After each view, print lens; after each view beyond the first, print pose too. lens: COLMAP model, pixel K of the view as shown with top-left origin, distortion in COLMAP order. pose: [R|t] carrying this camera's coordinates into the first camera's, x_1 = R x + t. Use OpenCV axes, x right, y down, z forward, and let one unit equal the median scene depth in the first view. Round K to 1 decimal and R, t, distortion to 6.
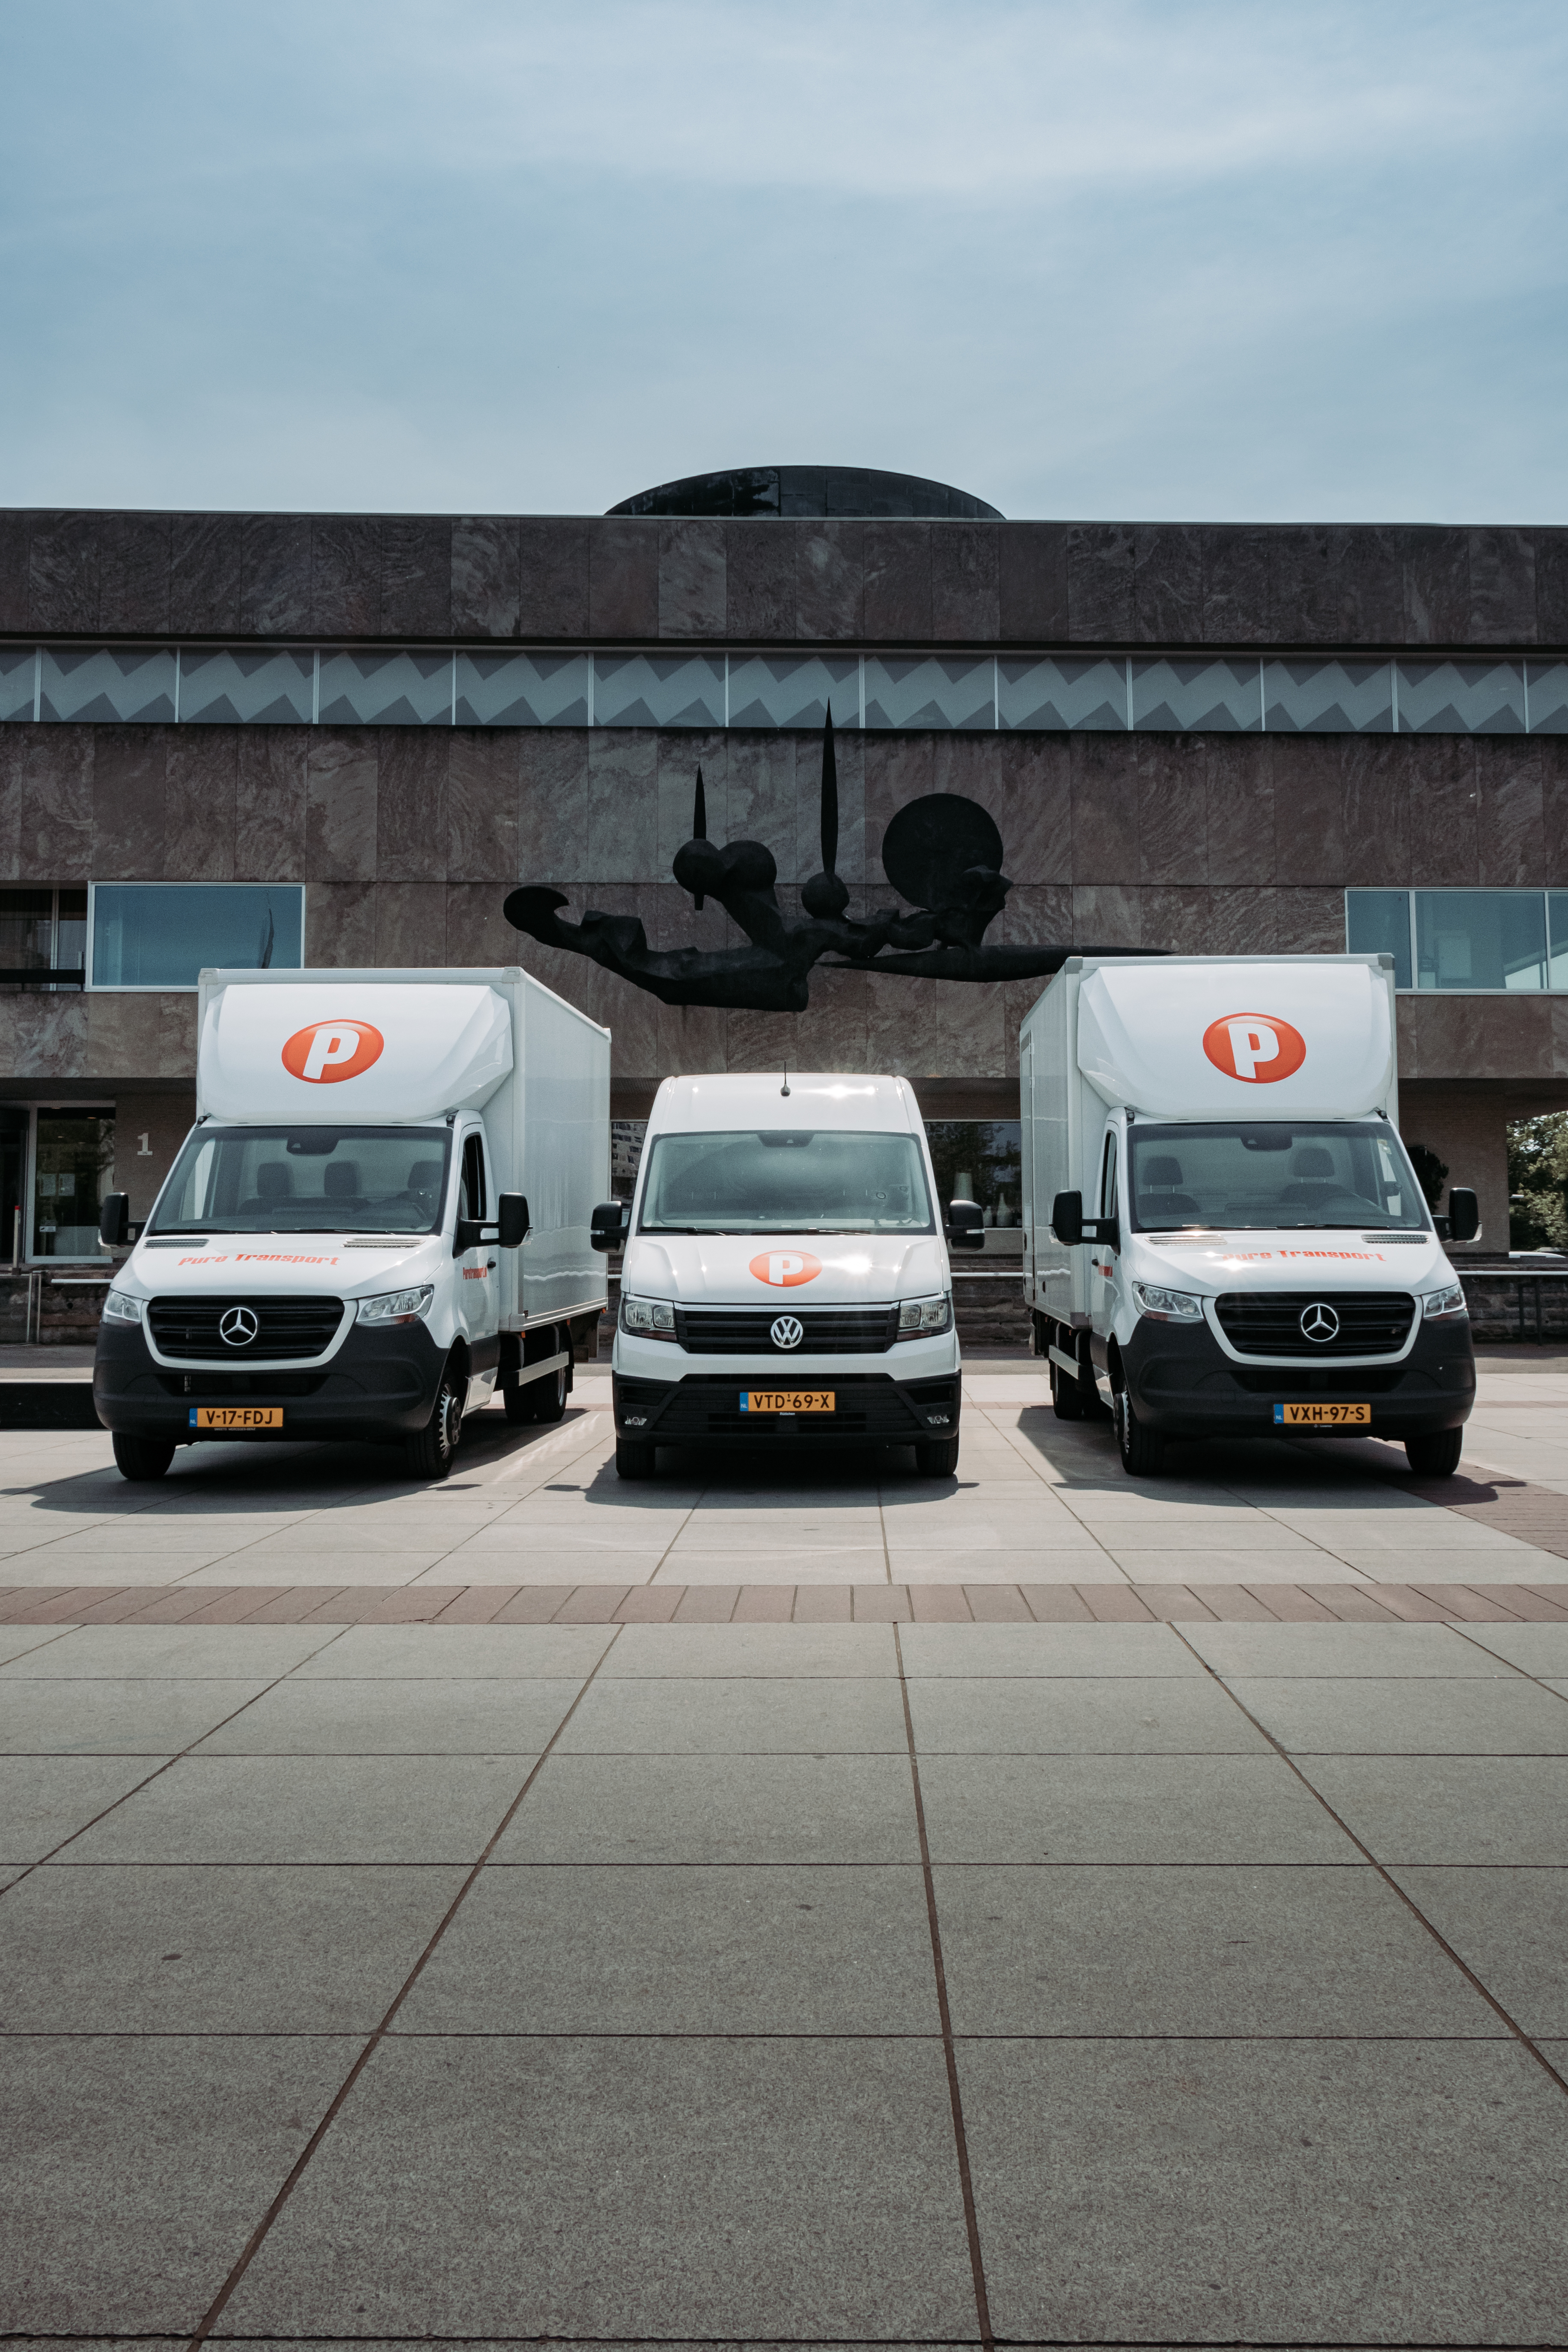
lens RADIAL K [[1943.8, 0, 784.7], [0, 1943.8, 1172.1], [0, 0, 1]] dist [0.065561, 0.000303]
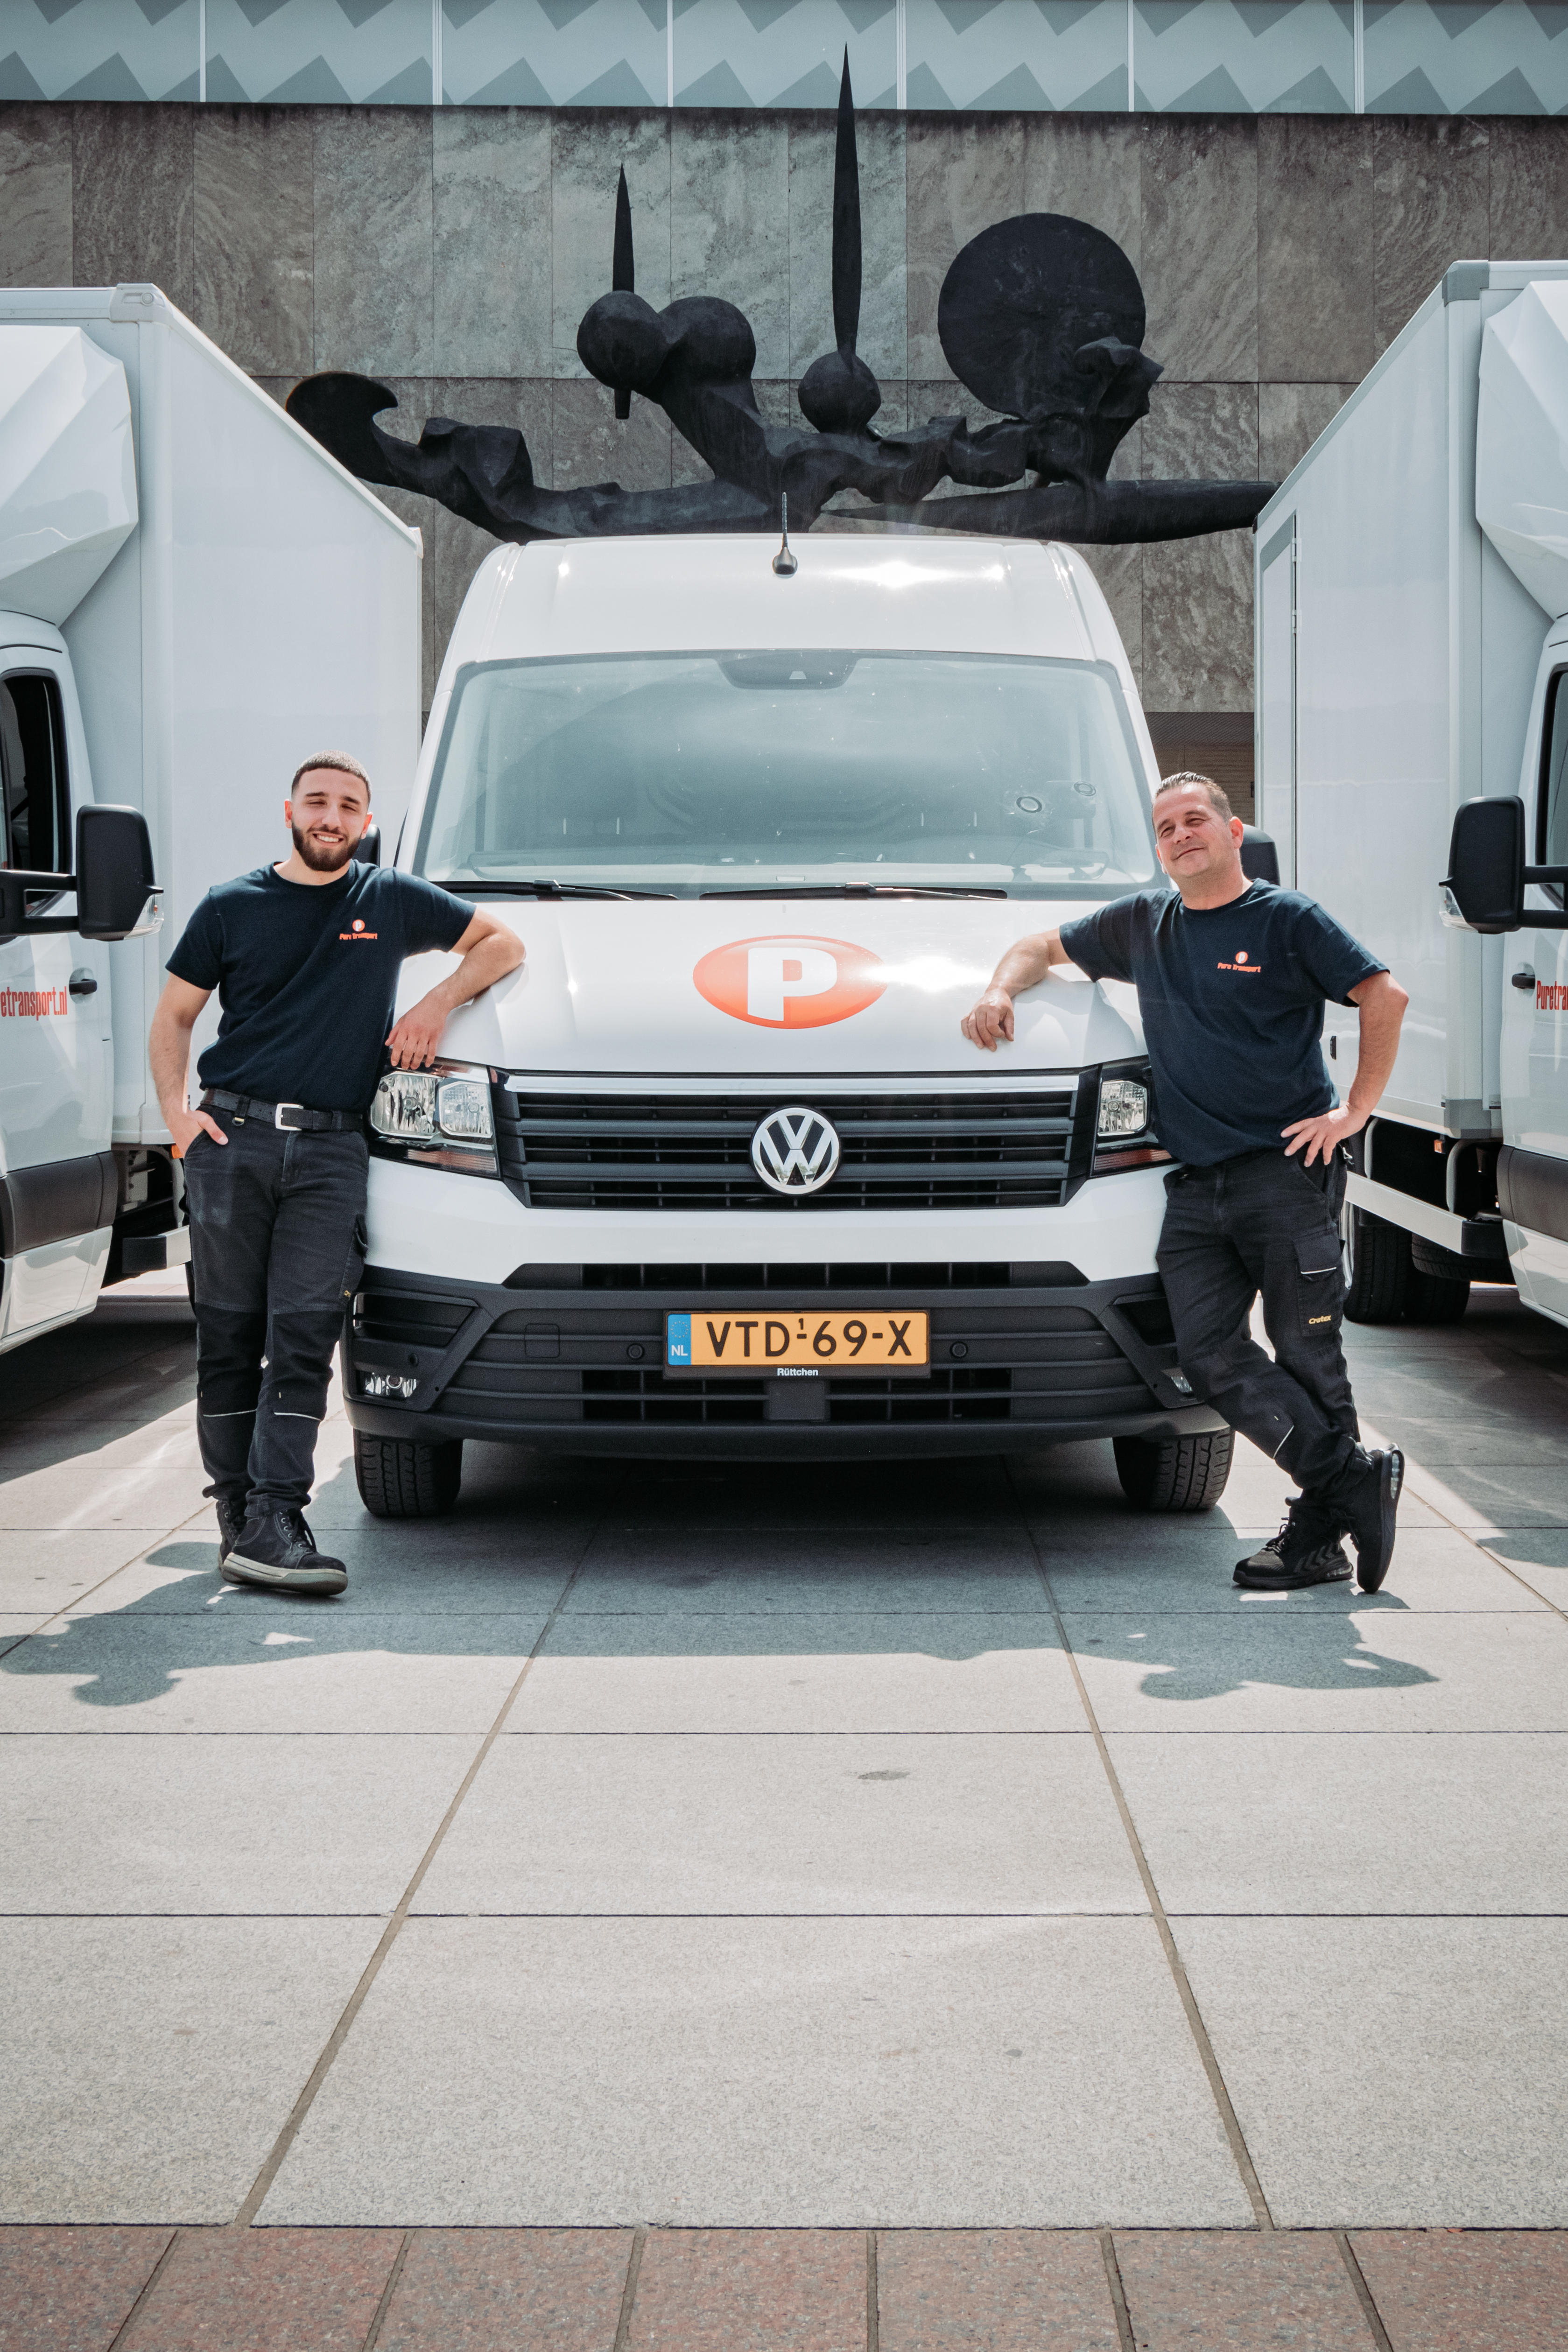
lens RADIAL K [[2559.5, 0, 783.6], [0, 2559.5, 1178.2], [0, 0, 1]] dist [0.008817, 0.000000]
pose [[0.999969, -0.000451, 0.007917, -0.002030], [-0.000324, 0.995223, 0.097631, 0.016253], [-0.007923, -0.097631, 0.995191, 0.208363]]
